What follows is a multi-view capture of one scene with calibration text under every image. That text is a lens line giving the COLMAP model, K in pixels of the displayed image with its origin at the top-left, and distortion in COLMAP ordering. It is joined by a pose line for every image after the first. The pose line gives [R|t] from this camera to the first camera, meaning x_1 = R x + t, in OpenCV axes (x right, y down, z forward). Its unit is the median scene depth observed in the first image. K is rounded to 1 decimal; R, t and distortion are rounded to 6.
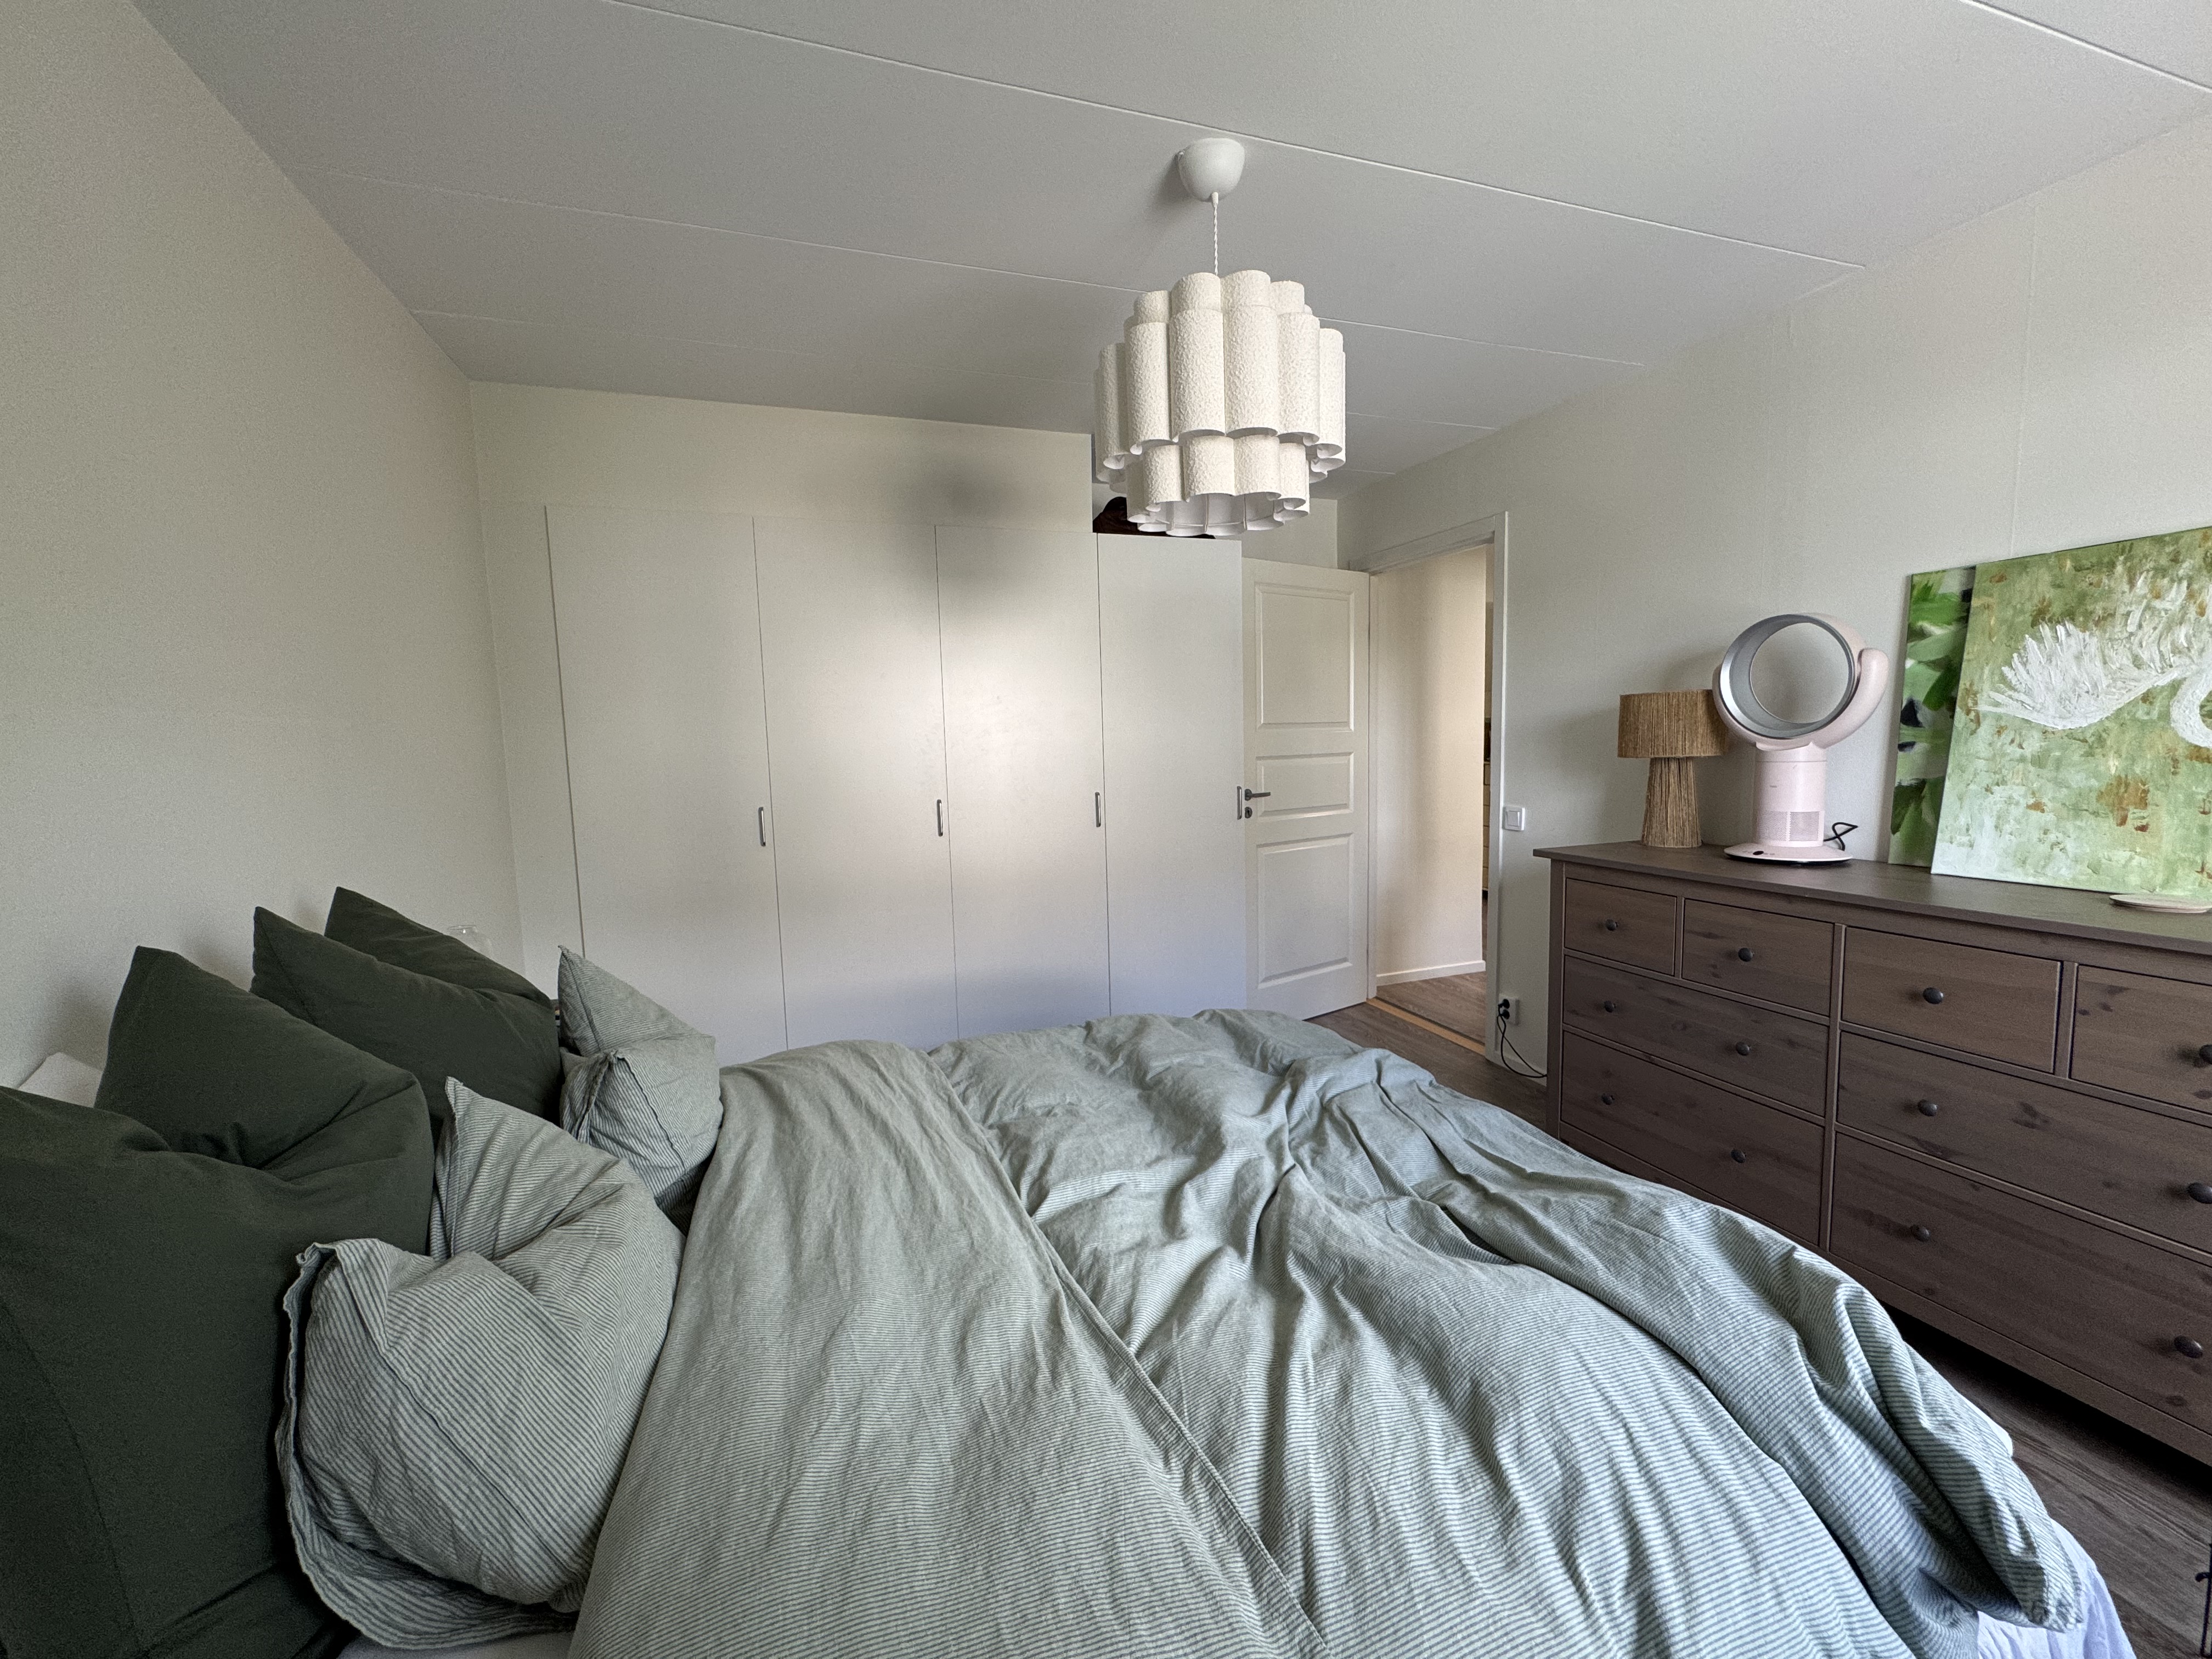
lens RADIAL K [[878.5, 0, 1106.0], [0, 878.5, 829.5], [0, 0, 1]] dist [-0.000853, 0.000051]
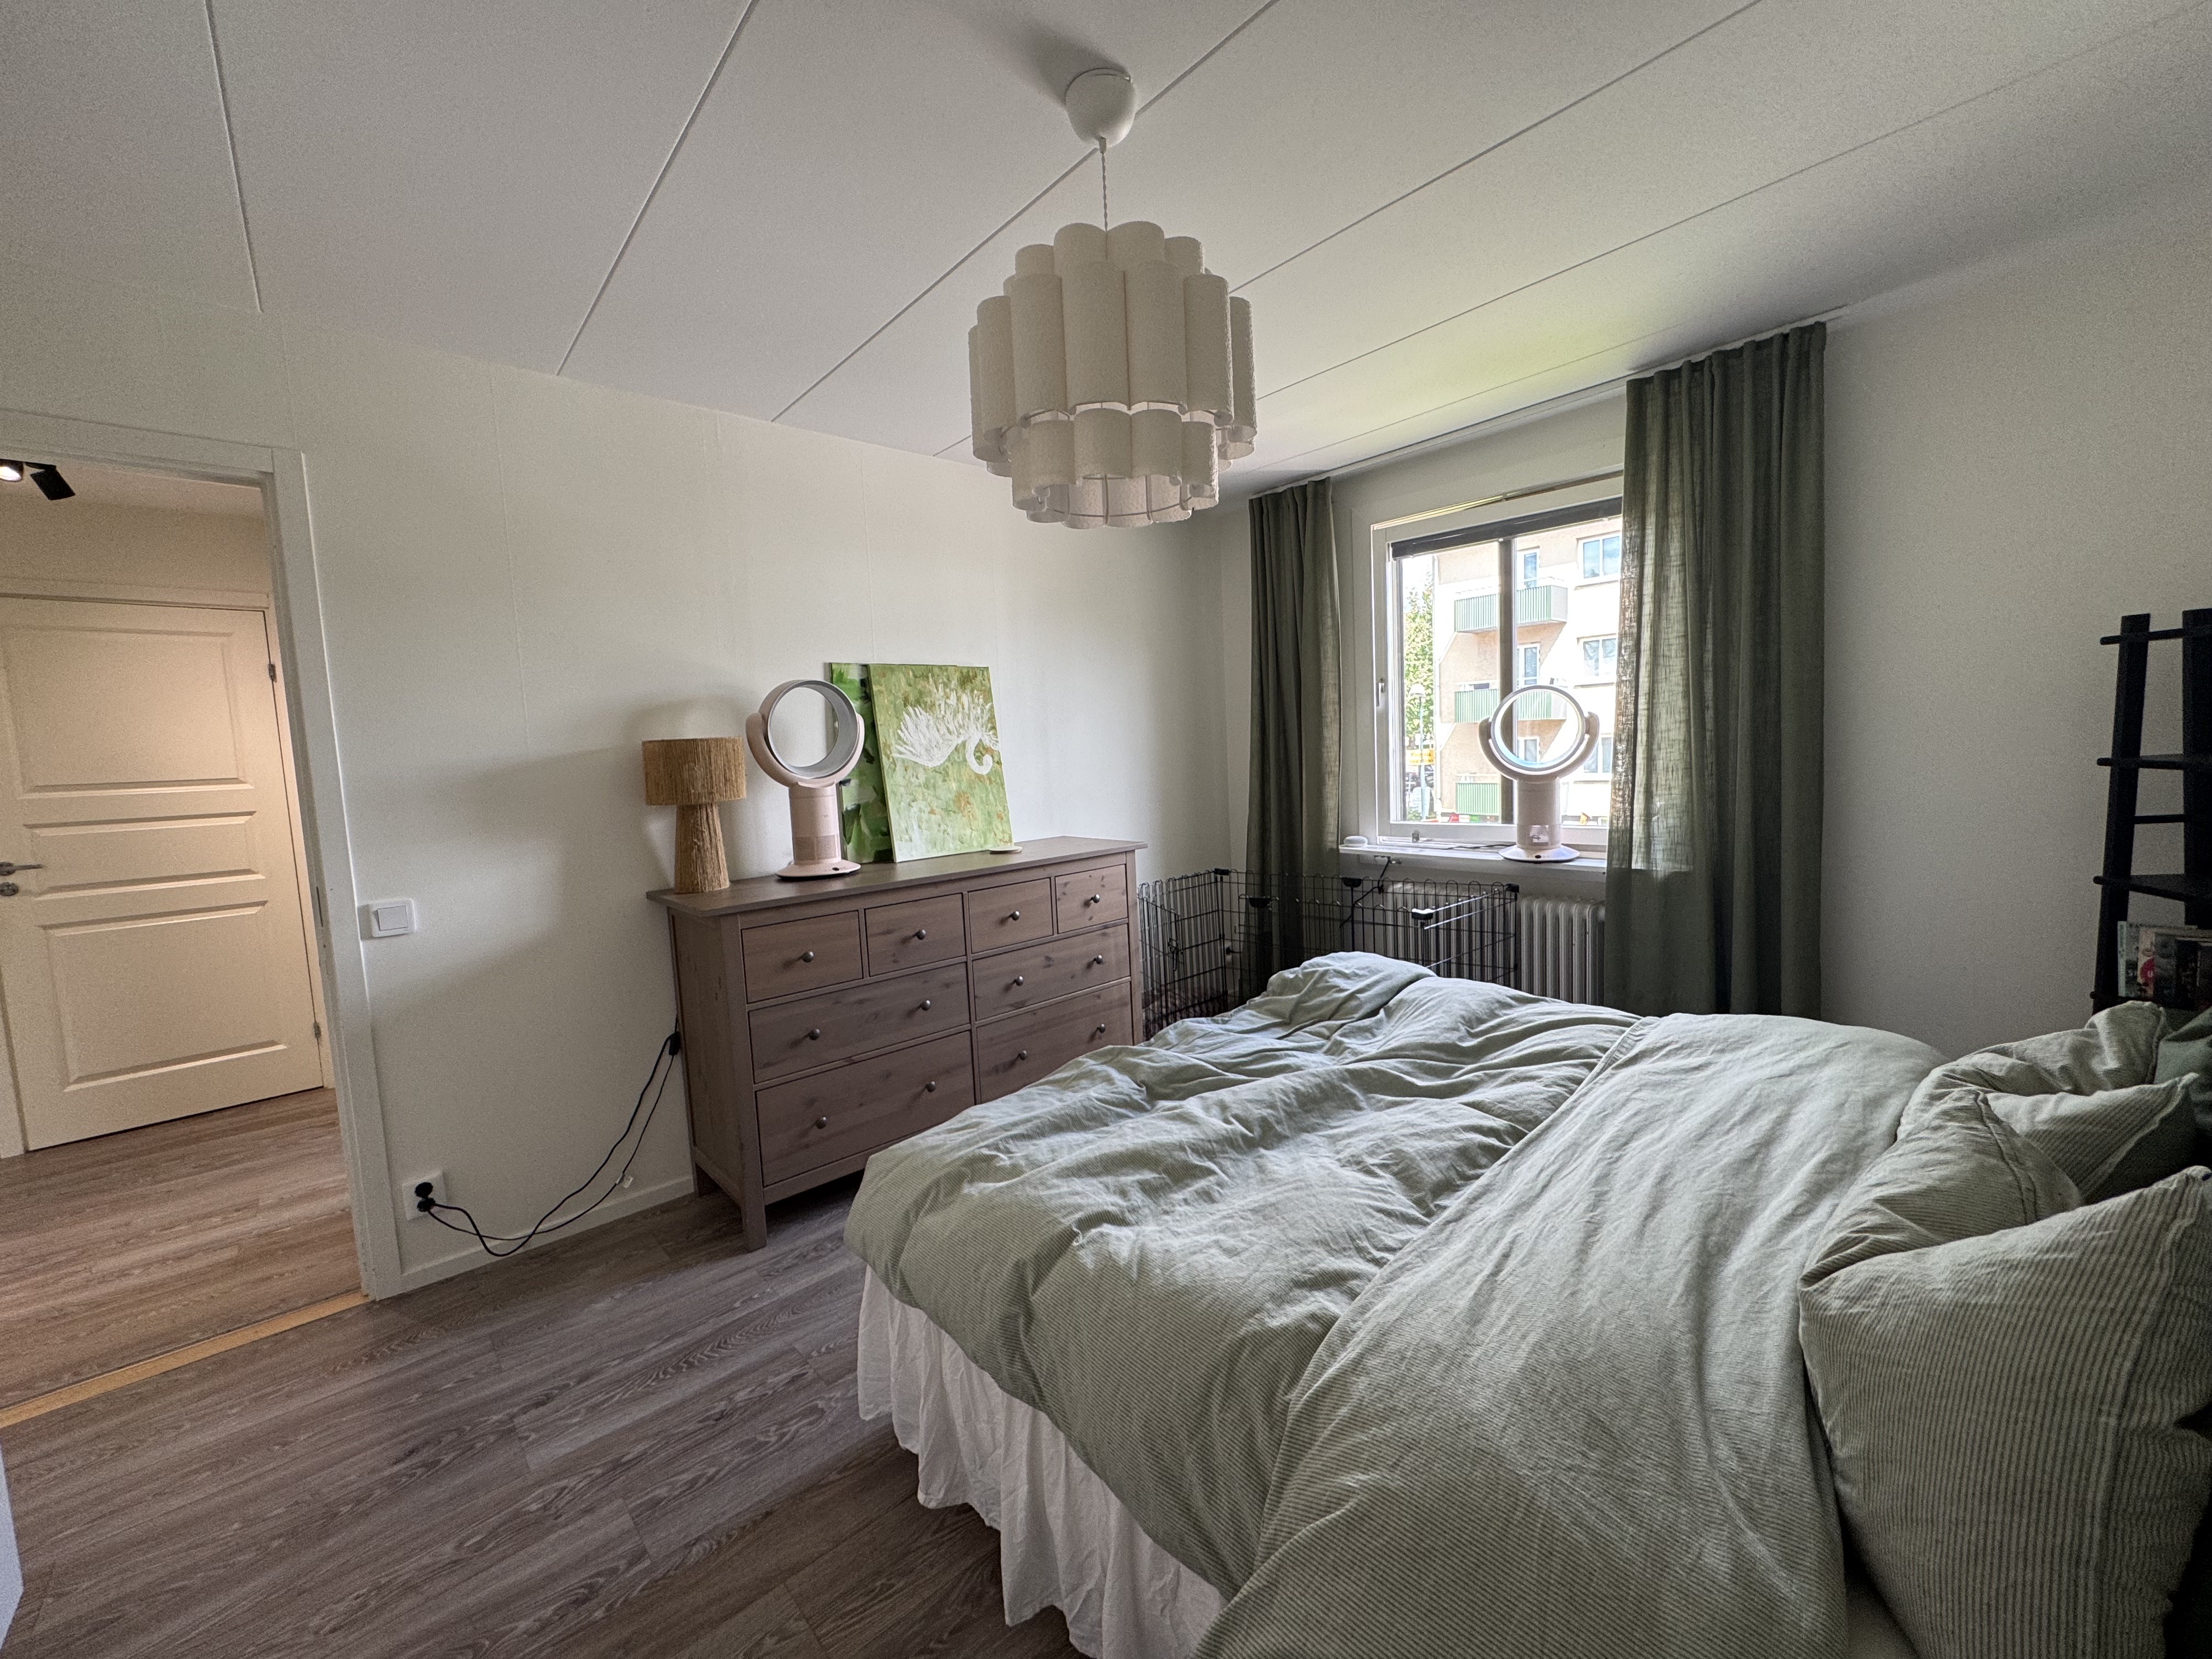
lens RADIAL K [[878.5, 0, 1106.0], [0, 878.5, 829.5], [0, 0, 1]] dist [-0.000853, 0.000051]
pose [[-0.377635, -0.045114, 0.924855, -0.660795], [0.150030, 0.982633, 0.109193, -0.128596], [-0.913719, 0.179991, -0.364308, 1.318860]]
